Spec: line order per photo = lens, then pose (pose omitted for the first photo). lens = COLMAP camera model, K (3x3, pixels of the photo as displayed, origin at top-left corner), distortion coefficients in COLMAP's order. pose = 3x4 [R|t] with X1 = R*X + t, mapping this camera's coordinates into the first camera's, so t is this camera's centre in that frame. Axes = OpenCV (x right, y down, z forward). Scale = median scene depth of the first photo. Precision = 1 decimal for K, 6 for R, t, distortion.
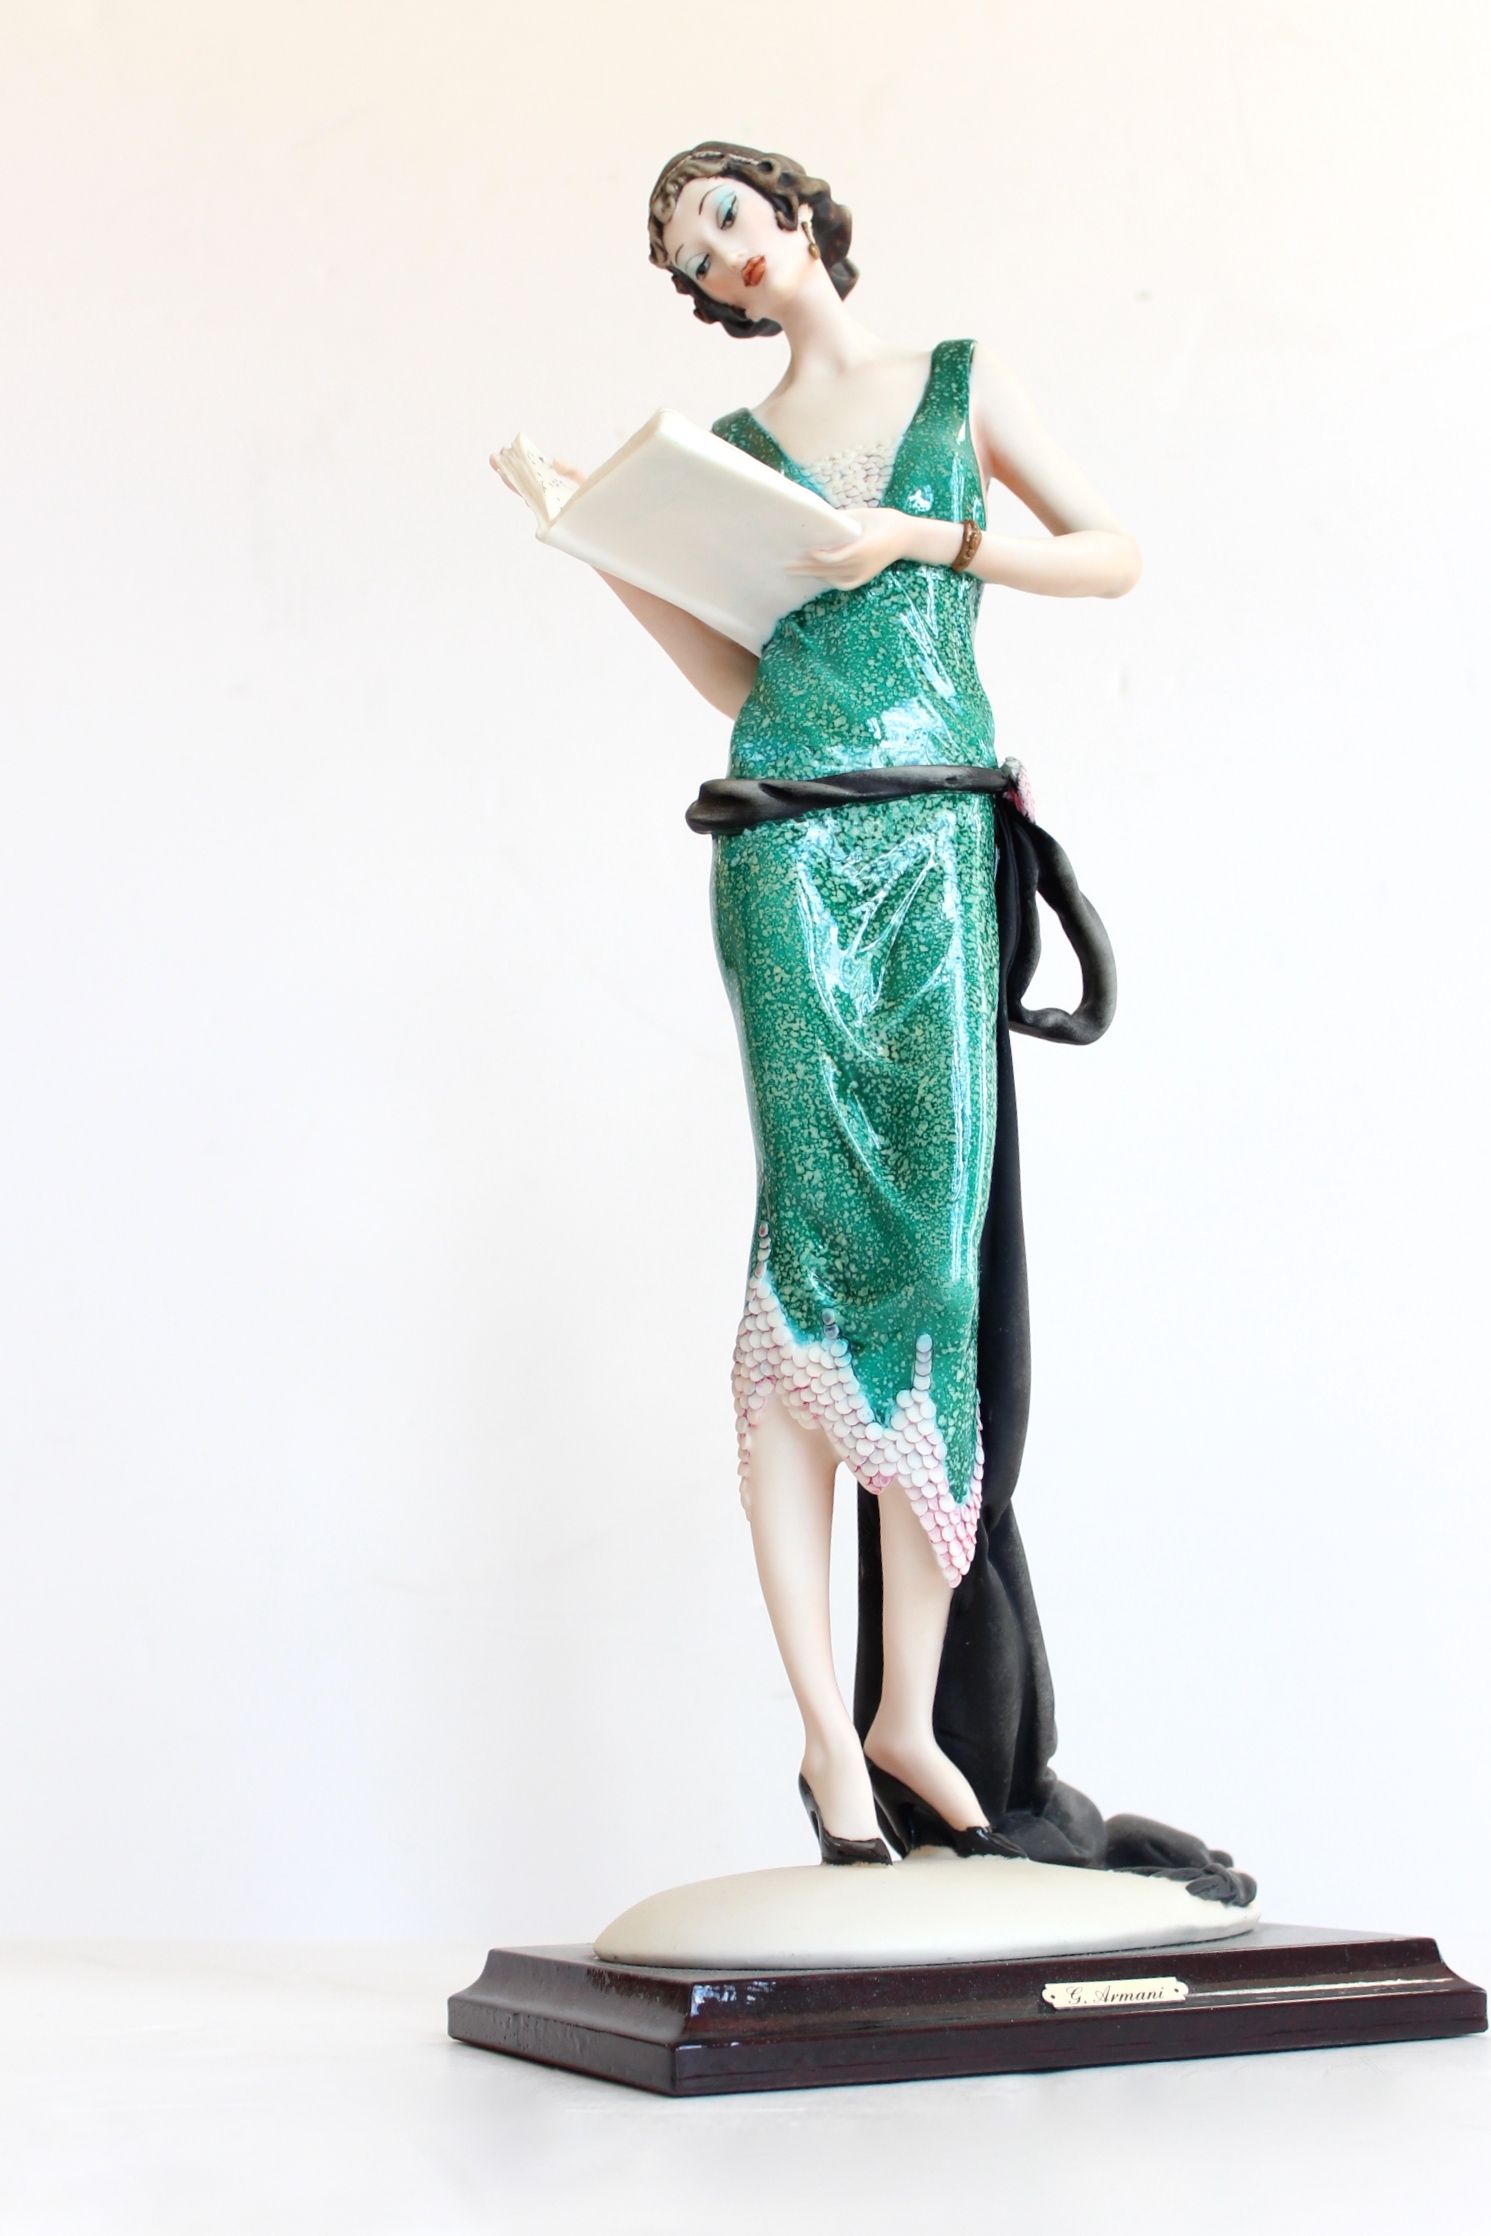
lens RADIAL K [[2964.4, 0, 745.5], [0, 2964.4, 1118.0], [0, 0, 1]] dist [-0.015384, -0.026578]
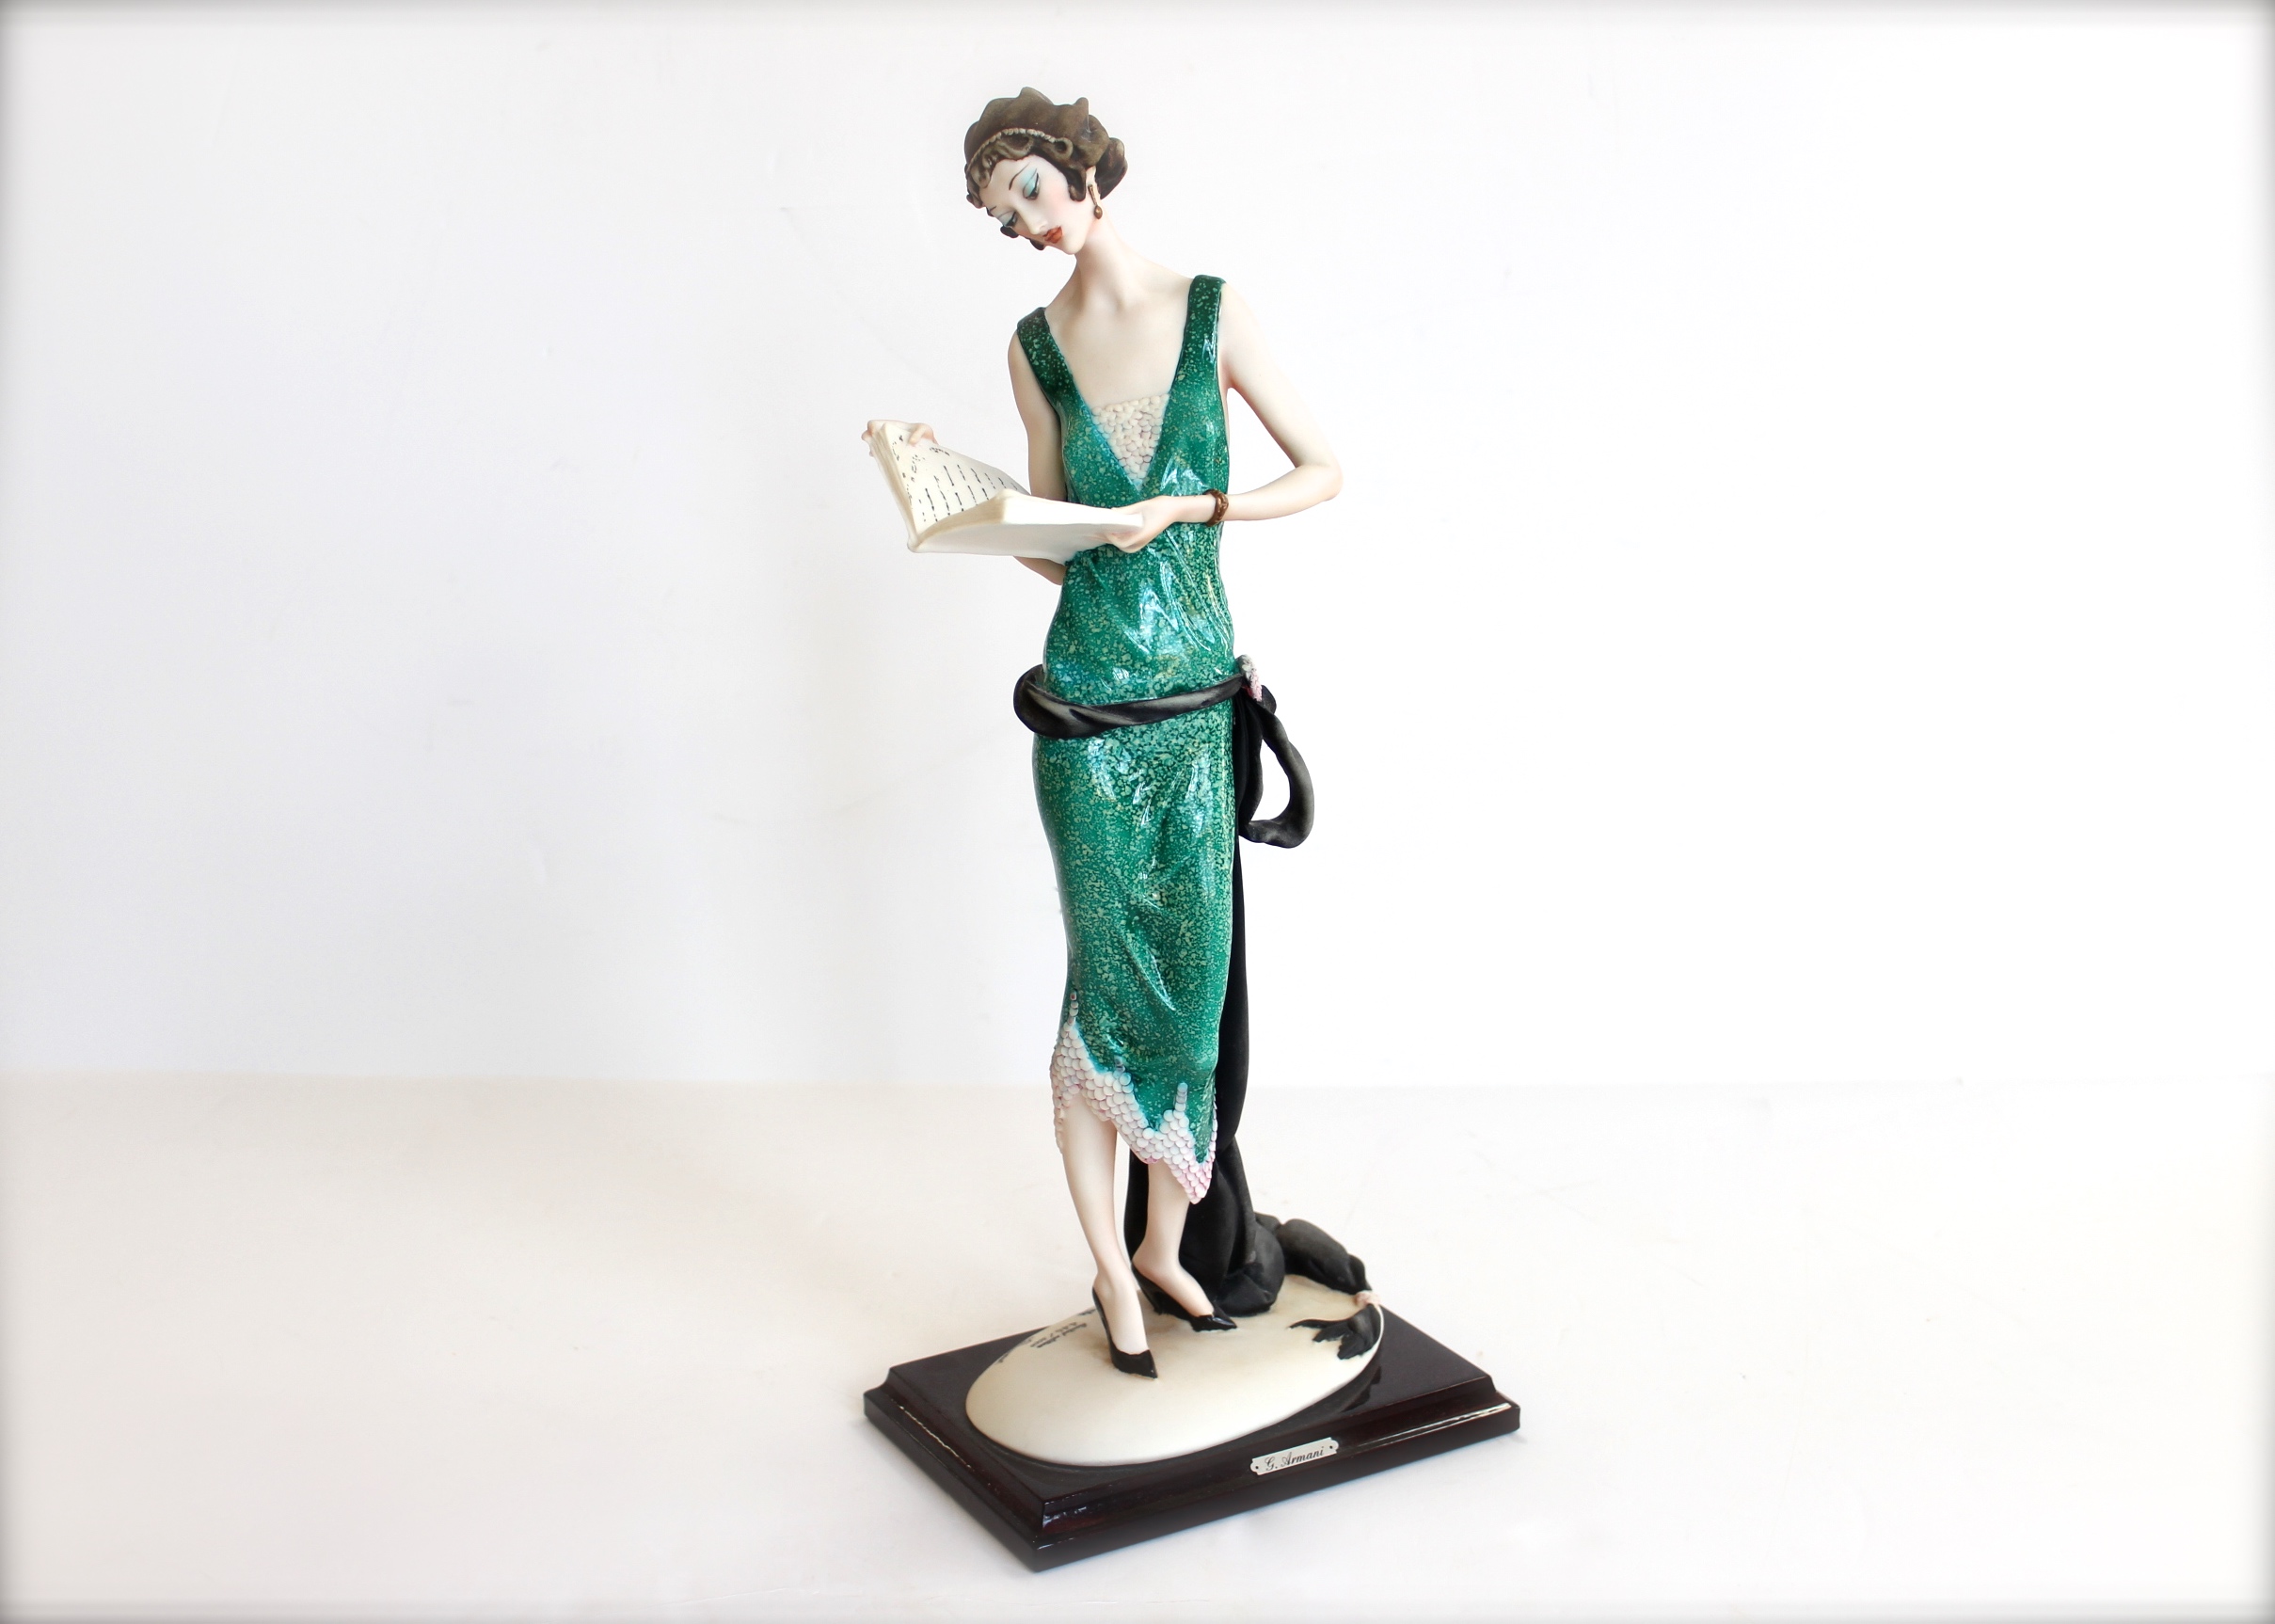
lens RADIAL K [[2932.2, 0, 1137.5], [0, 2932.2, 812.0], [0, 0, 1]] dist [-0.005537, -0.004304]
pose [[0.995687, -0.027350, 0.088649, -0.088748], [-0.011989, 0.909610, 0.415289, -0.650752], [-0.091994, -0.414561, 0.905360, -0.289794]]
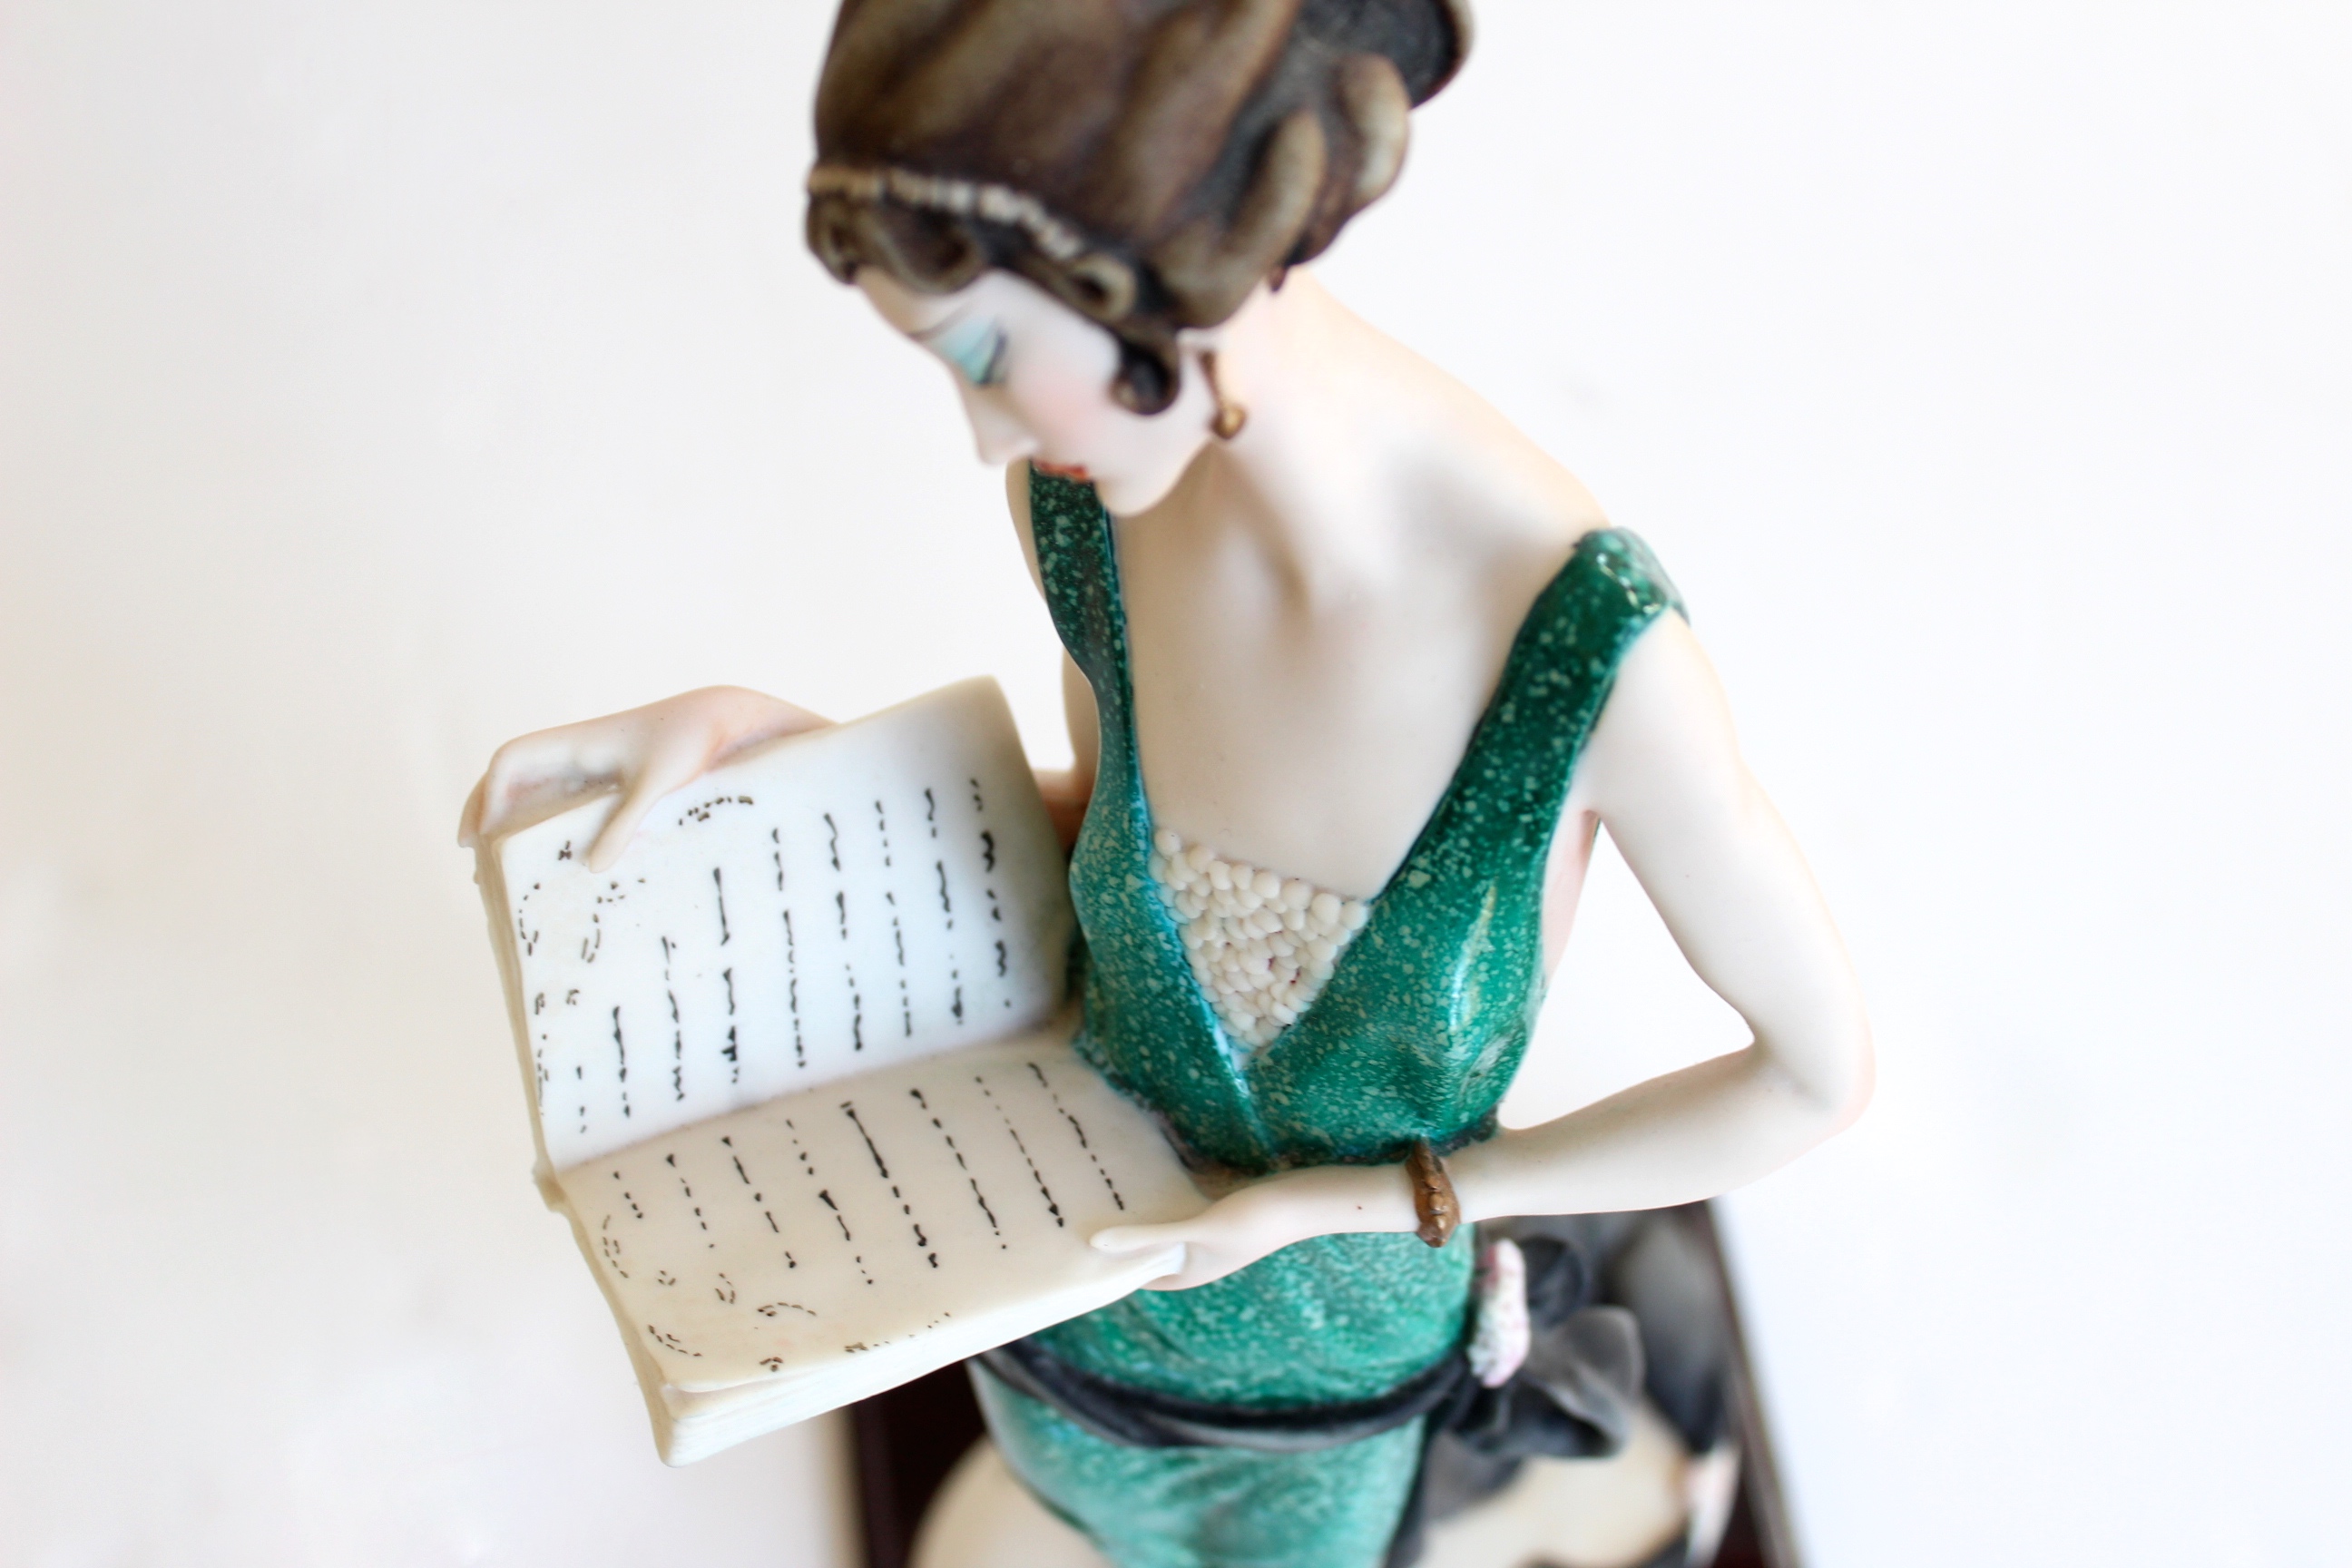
lens RADIAL K [[3188.5, 0, 1176.0], [0, 3188.5, 784.0], [0, 0, 1]] dist [0.007448, -0.001697]
pose [[0.963588, 0.240274, -0.117335, 0.081758], [0.041340, 0.299672, 0.953146, -0.726961], [0.264178, -0.923291, 0.278827, 0.944021]]
